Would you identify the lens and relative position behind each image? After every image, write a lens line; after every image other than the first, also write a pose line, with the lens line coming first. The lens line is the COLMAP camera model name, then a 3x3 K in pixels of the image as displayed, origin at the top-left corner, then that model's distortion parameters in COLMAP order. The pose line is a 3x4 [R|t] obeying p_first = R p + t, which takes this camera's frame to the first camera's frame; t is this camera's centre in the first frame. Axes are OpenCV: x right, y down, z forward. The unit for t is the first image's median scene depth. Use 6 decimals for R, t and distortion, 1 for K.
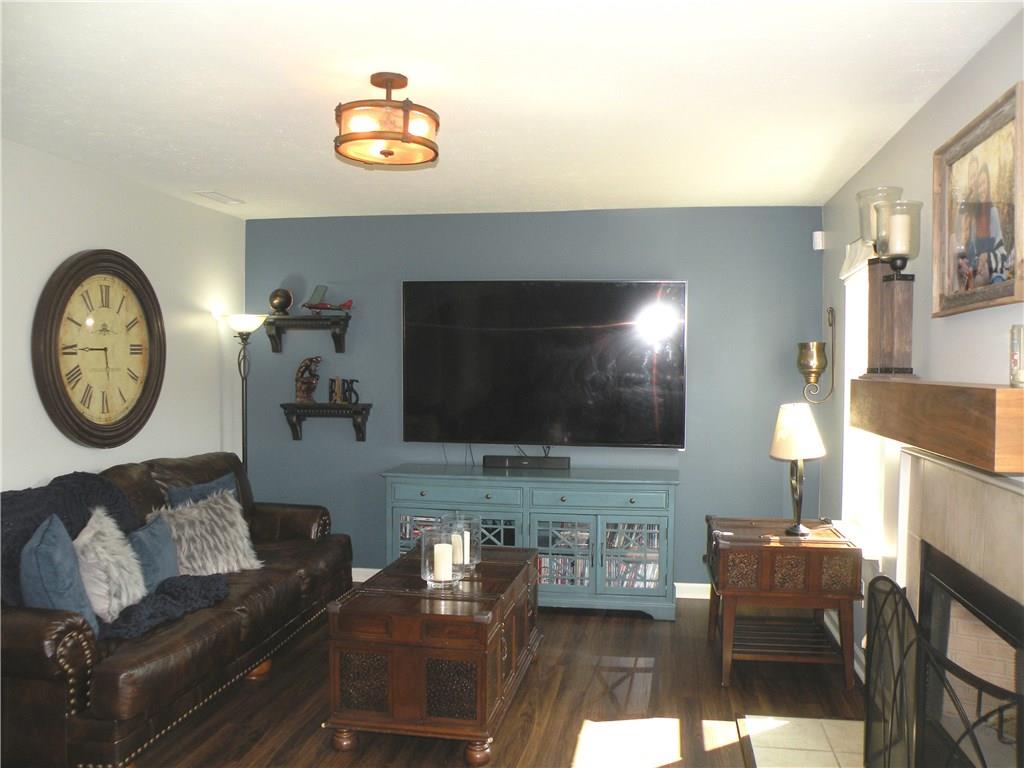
lens RADIAL K [[849.4, 0, 520.2], [0, 849.4, 388.0], [0, 0, 1]] dist [-0.143072, 0.146332]
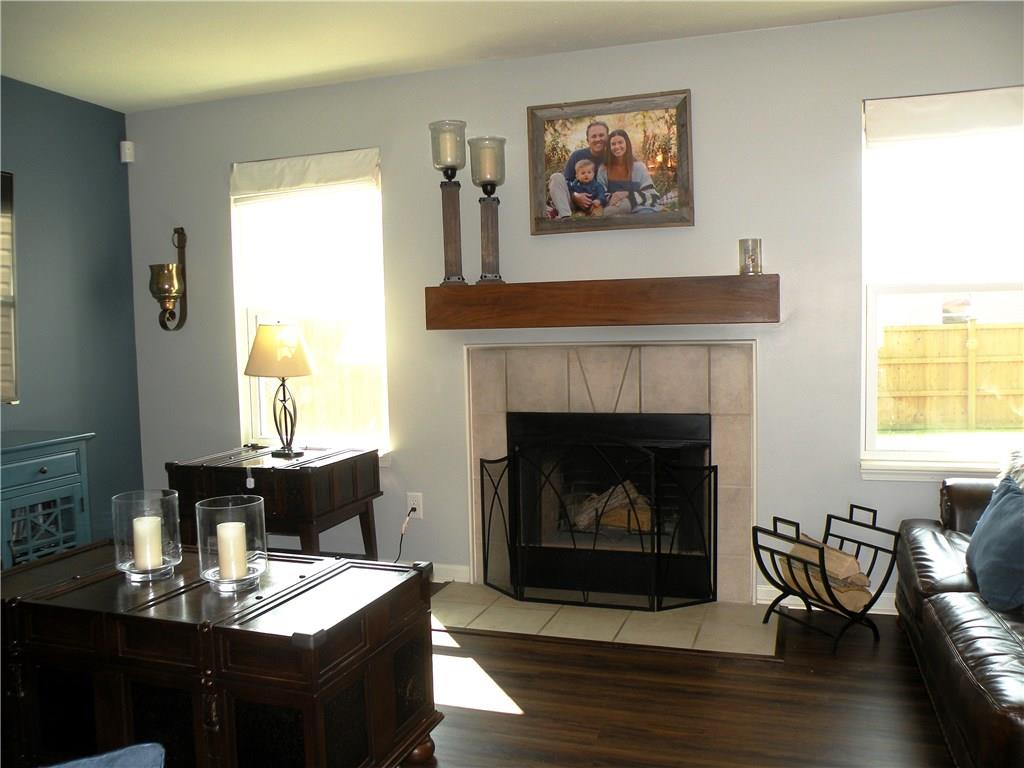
lens RADIAL K [[849.4, 0, 520.2], [0, 849.4, 388.0], [0, 0, 1]] dist [-0.143072, 0.146332]
pose [[0.156292, -0.077475, 0.984668, -0.490343], [0.049382, 0.996285, 0.070551, 0.035125], [-0.986476, 0.037598, 0.159537, 0.487751]]
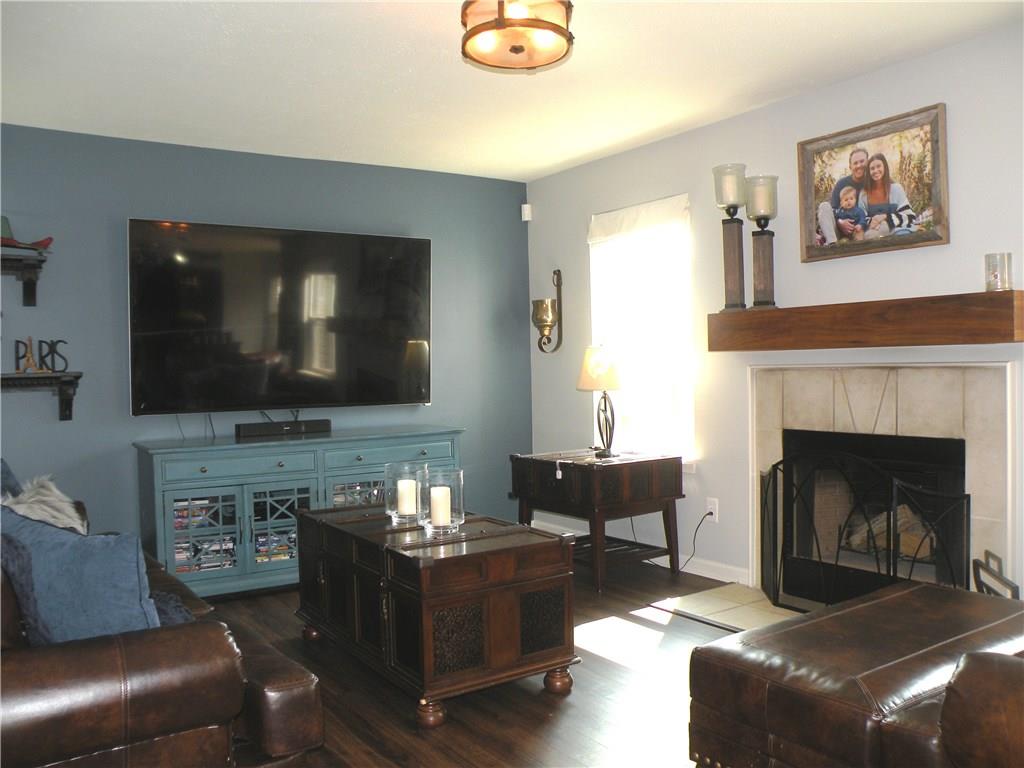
lens RADIAL K [[849.4, 0, 520.2], [0, 849.4, 388.0], [0, 0, 1]] dist [-0.143072, 0.146332]
pose [[0.722255, -0.040838, 0.690421, -0.478453], [0.044773, 0.998922, 0.012249, 0.050450], [-0.690177, 0.022065, 0.723304, 0.195106]]
